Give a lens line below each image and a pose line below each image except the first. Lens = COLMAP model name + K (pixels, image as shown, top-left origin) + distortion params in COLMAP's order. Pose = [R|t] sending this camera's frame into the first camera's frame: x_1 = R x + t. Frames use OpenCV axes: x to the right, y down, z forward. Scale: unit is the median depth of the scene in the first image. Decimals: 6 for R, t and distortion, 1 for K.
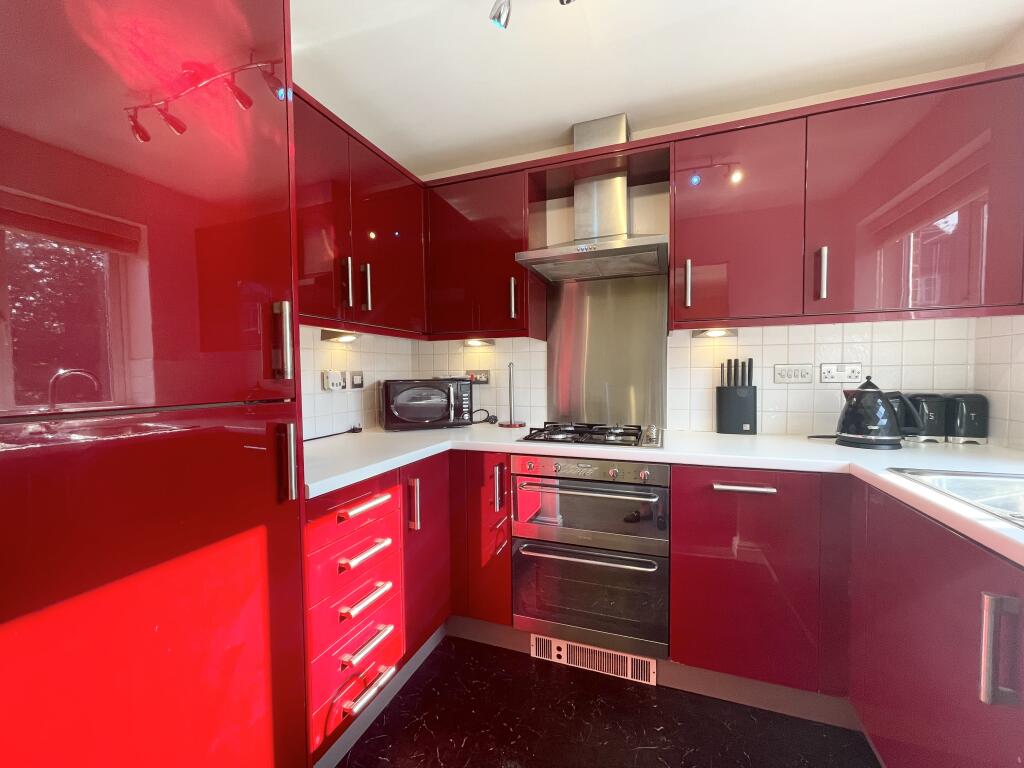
lens RADIAL K [[413.5, 0, 513.3], [0, 413.5, 390.7], [0, 0, 1]] dist [-0.001048, 0.000116]
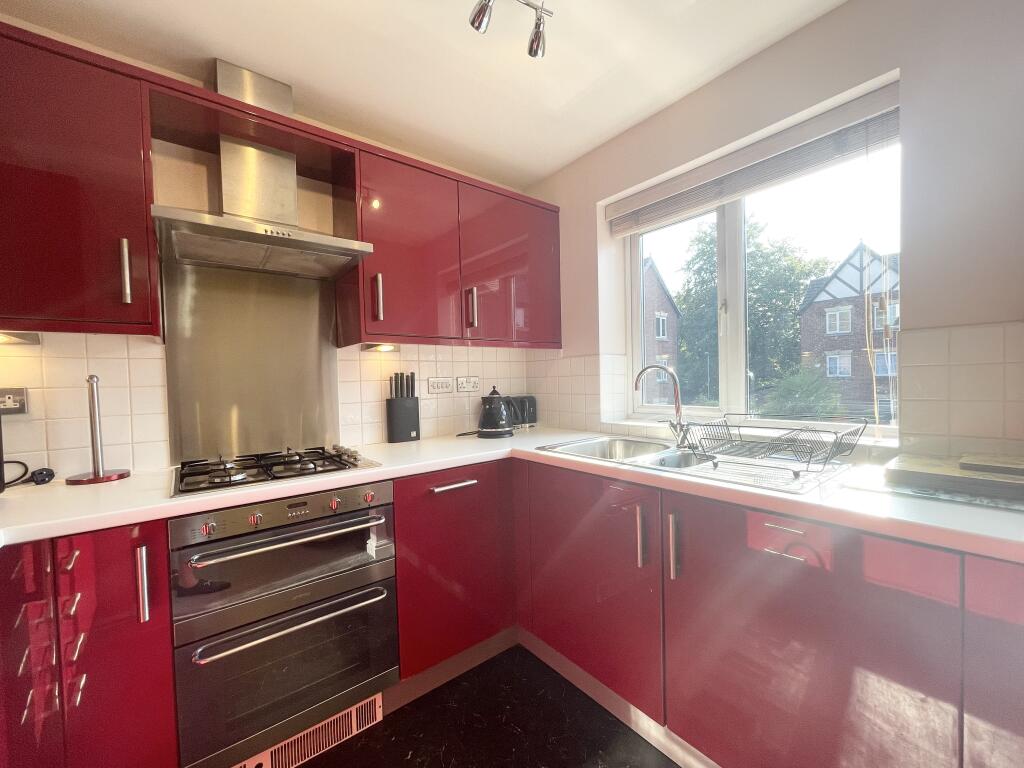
lens RADIAL K [[414.4, 0, 516.6], [0, 414.4, 389.5], [0, 0, 1]] dist [-0.000907, -0.000051]
pose [[0.519477, -0.026595, 0.854071, -0.253357], [0.055771, 0.998440, -0.002831, -0.013435], [-0.852663, 0.049103, 0.520149, 0.192756]]
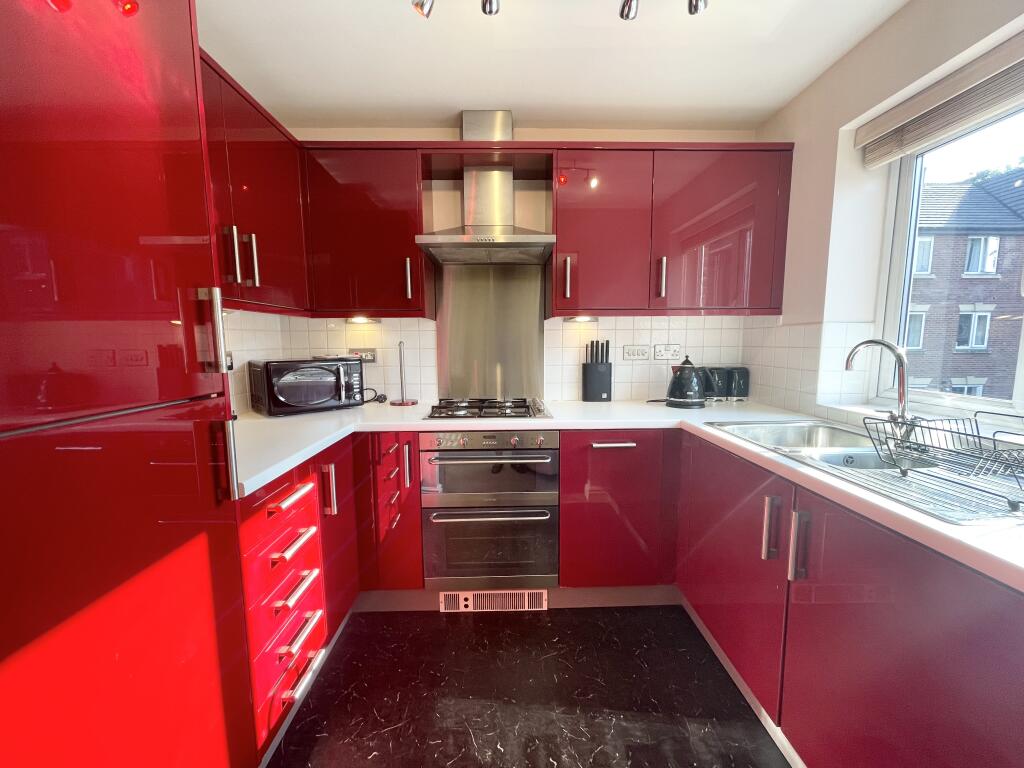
lens RADIAL K [[413.5, 0, 513.3], [0, 413.5, 390.7], [0, 0, 1]] dist [-0.001048, 0.000116]
pose [[0.929477, -0.039698, 0.366737, -0.157058], [0.012181, 0.996953, 0.077045, -0.028261], [-0.368678, -0.067144, 0.927129, -0.053767]]
